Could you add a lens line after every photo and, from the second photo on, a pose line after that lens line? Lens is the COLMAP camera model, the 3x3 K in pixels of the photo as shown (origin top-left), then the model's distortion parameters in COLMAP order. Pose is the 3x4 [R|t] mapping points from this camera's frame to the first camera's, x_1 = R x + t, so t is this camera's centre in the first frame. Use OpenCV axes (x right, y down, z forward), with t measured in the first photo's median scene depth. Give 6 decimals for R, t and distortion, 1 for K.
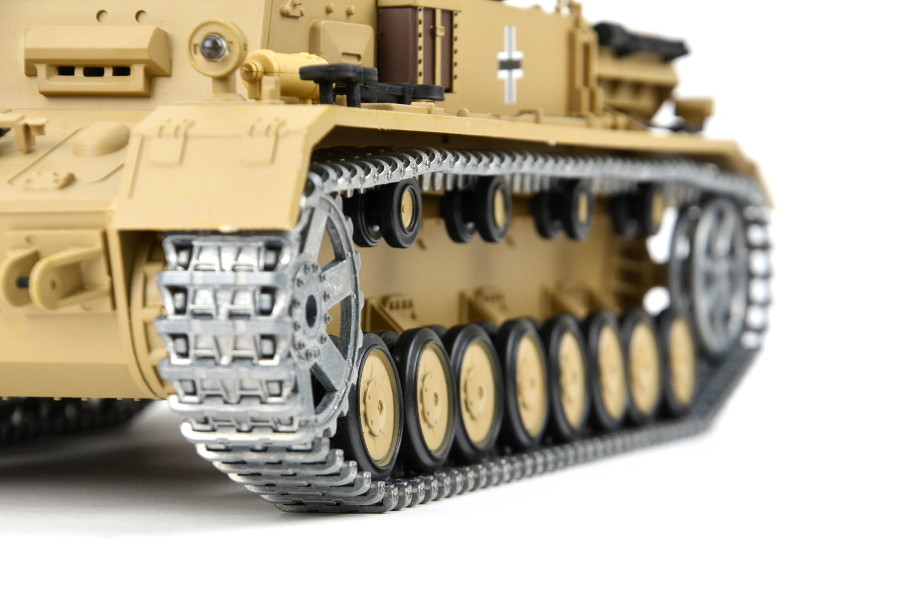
lens RADIAL K [[3365.5, 0, 453.0], [0, 3365.5, 295.2], [0, 0, 1]] dist [0.896726, 0.000000]
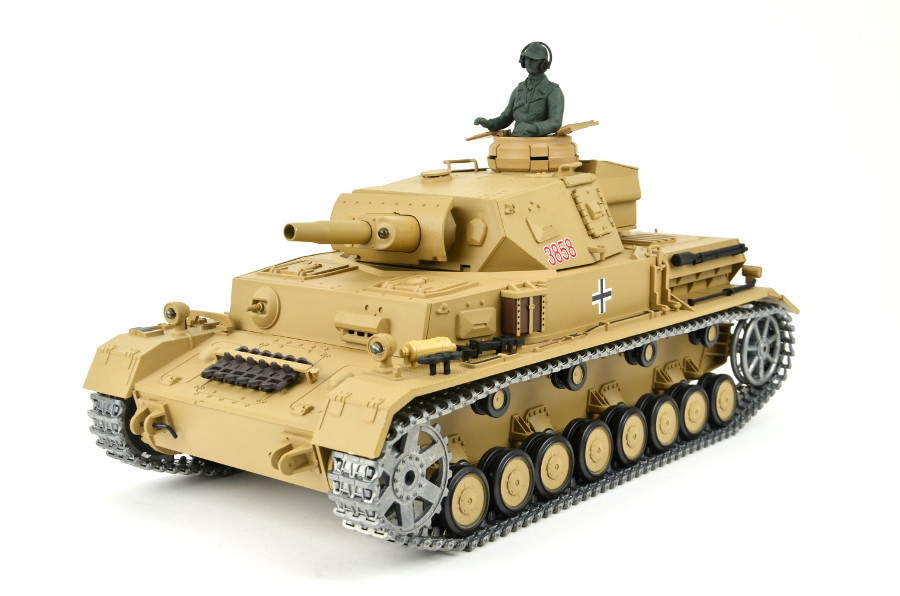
lens RADIAL K [[1250.8, 0, 463.8], [0, 1250.8, 304.7], [0, 0, 1]] dist [0.039218, 0.000000]
pose [[0.936019, 0.051494, -0.348162, 0.243117], [-0.001046, 0.989641, 0.143558, -0.202949], [0.351948, -0.134008, 0.926377, 0.267838]]
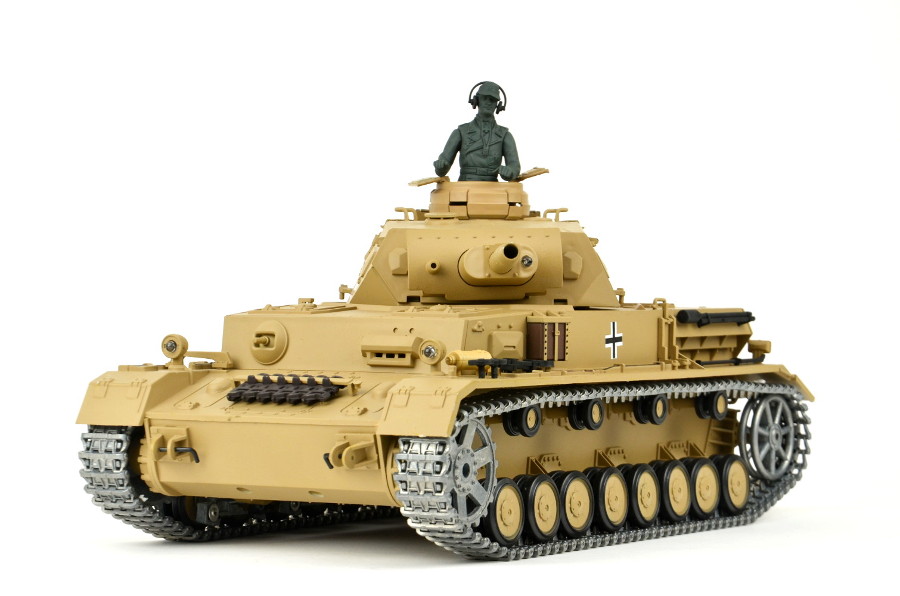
lens RADIAL K [[2904.1, 0, 451.1], [0, 2904.1, 307.9], [0, 0, 1]] dist [0.801757, 0.000000]
pose [[0.978888, 0.011295, -0.204087, 0.320176], [-0.014129, 0.999823, -0.012433, -0.074028], [0.203910, 0.015054, 0.978874, -0.846911]]
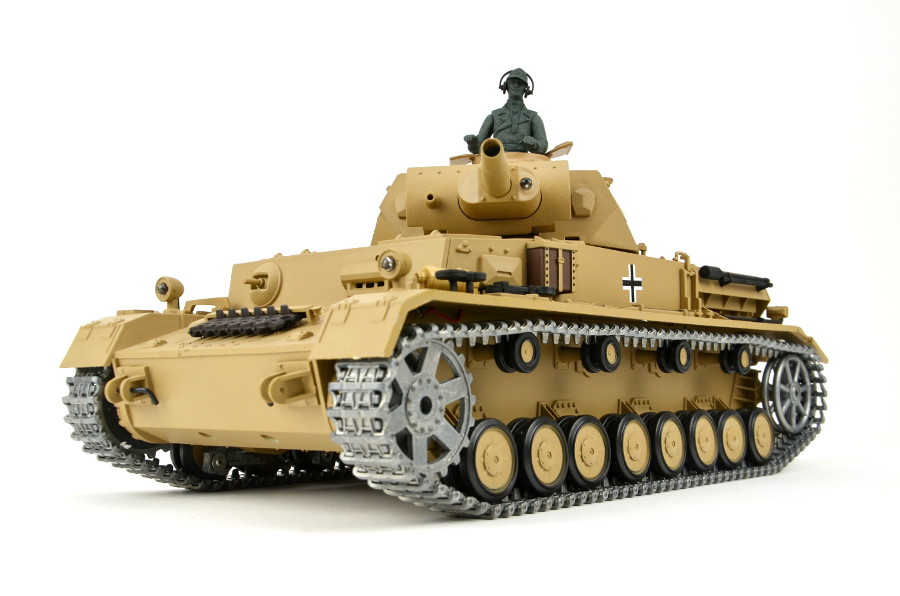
lens RADIAL K [[1058.5, 0, 444.0], [0, 1058.5, 306.4], [0, 0, 1]] dist [0.022261, 0.000000]
pose [[0.931359, -0.031388, -0.362746, 0.158841], [-0.003992, 0.995337, -0.096376, 0.006113], [0.364080, 0.091209, 0.926891, 0.446358]]
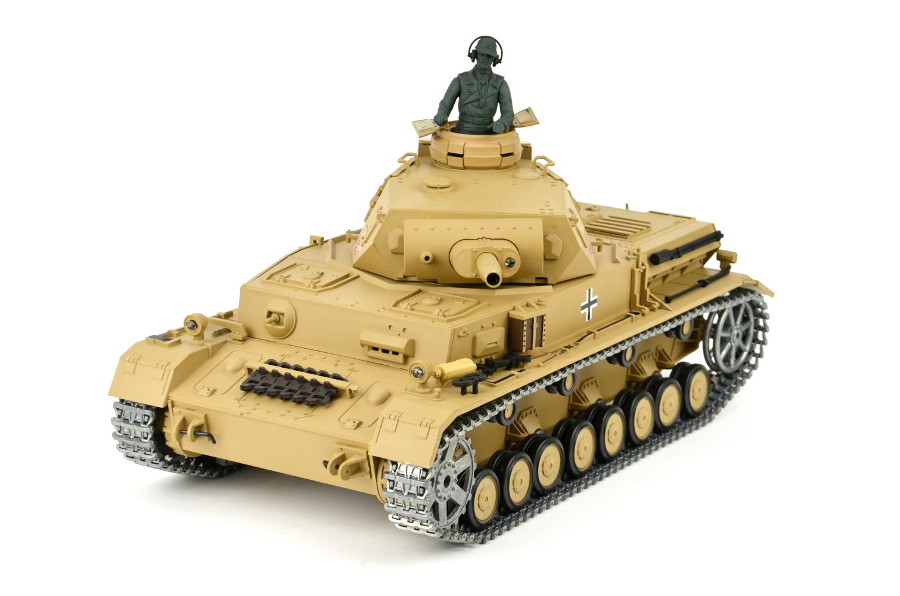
lens RADIAL K [[2687.3, 0, 459.9], [0, 2687.3, 323.2], [0, 0, 1]] dist [0.708540, 0.000000]
pose [[0.973975, 0.089252, -0.208345, 0.357596], [-0.035480, 0.967911, 0.248775, -0.579469], [0.223863, -0.234908, 0.945888, -0.849162]]
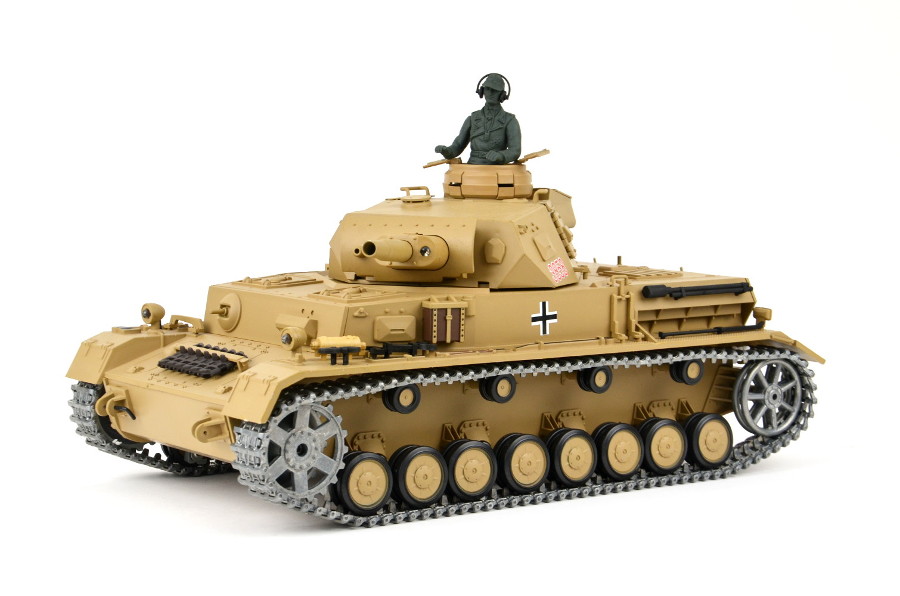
lens RADIAL K [[2060.1, 0, 442.2], [0, 2060.1, 304.0], [0, 0, 1]] dist [0.338553, 0.000000]
pose [[0.830949, 0.065887, -0.552433, 0.819049], [-0.027837, 0.996643, 0.076995, -0.207355], [0.555652, -0.048601, 0.829993, -0.192440]]
